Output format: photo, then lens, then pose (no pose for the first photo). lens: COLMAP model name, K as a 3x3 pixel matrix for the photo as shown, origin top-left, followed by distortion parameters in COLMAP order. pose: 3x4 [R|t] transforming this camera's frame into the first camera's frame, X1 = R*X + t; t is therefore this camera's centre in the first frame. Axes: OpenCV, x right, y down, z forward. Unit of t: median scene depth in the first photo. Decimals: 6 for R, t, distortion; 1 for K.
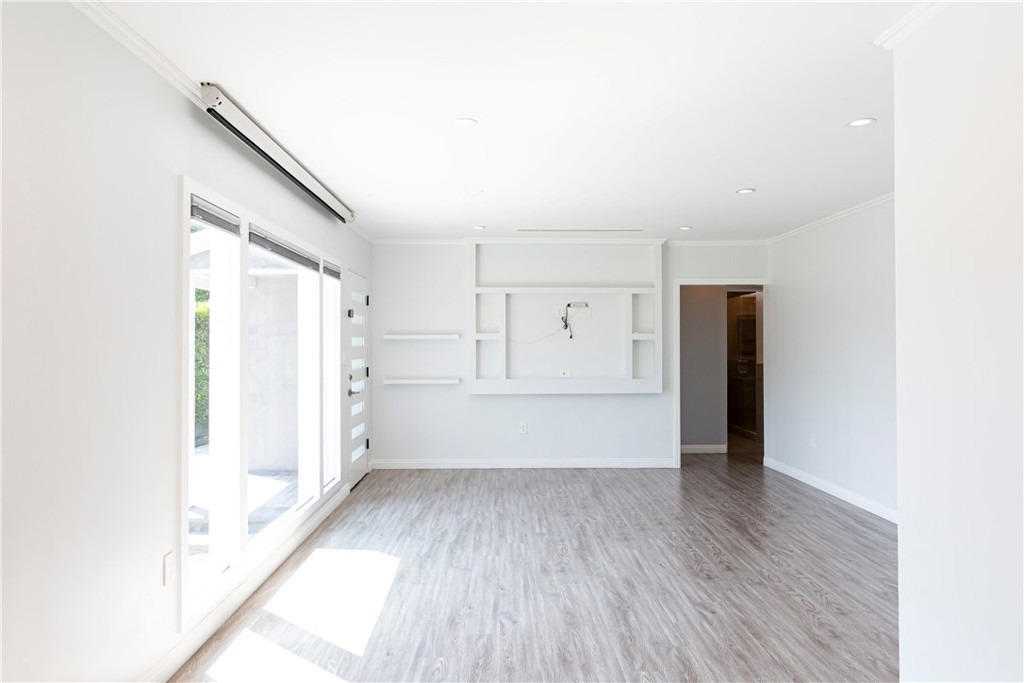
lens RADIAL K [[705.1, 0, 513.4], [0, 705.1, 337.2], [0, 0, 1]] dist [0.021846, -0.005756]
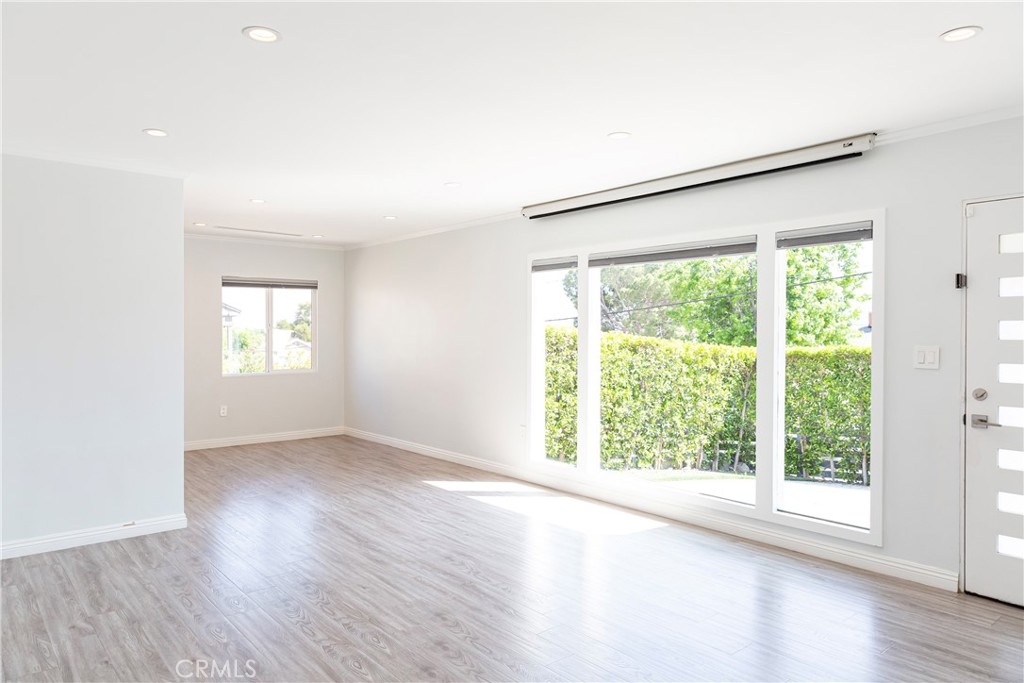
lens RADIAL K [[705.1, 0, 515.8], [0, 705.1, 339.3], [0, 0, 1]] dist [0.021846, -0.005756]
pose [[-0.787830, 0.006991, -0.615854, 0.625928], [0.005053, 0.999975, 0.004887, 0.013950], [0.615873, 0.000738, -0.787845, 1.893759]]
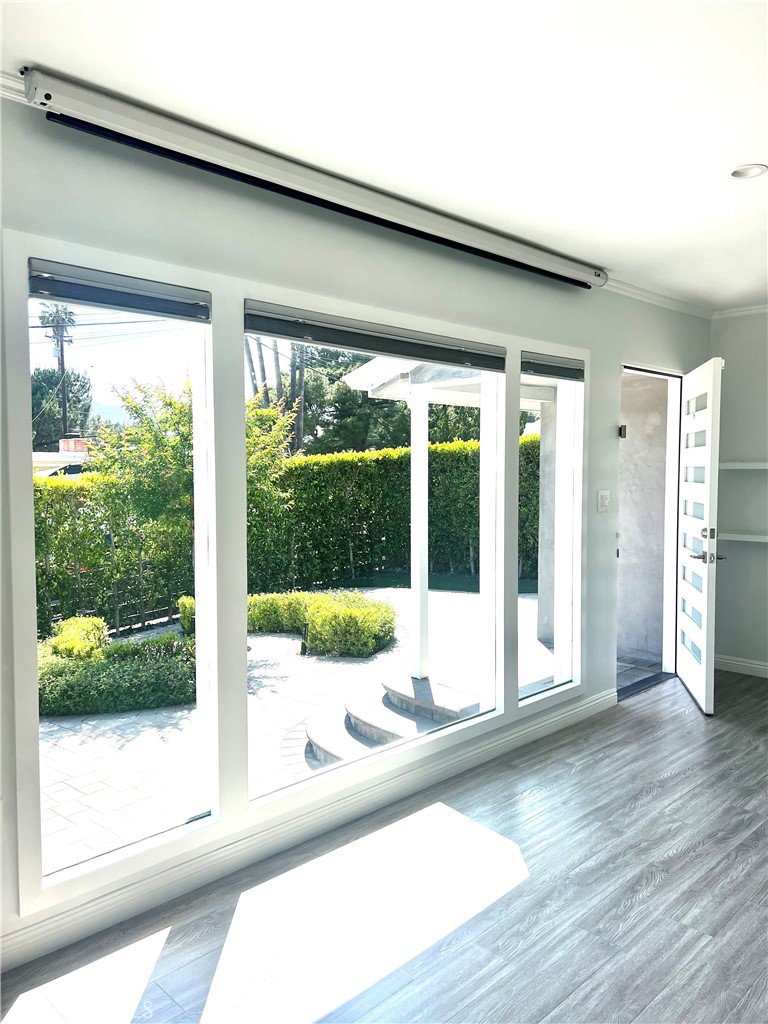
lens RADIAL K [[778.8, 0, 383.8], [0, 778.8, 515.3], [0, 0, 1]] dist [-0.000175, 0.000311]
pose [[0.691077, 0.049913, -0.721056, 0.208725], [0.003083, 0.997400, 0.071998, -0.014549], [0.722775, -0.051979, 0.689126, 0.537876]]
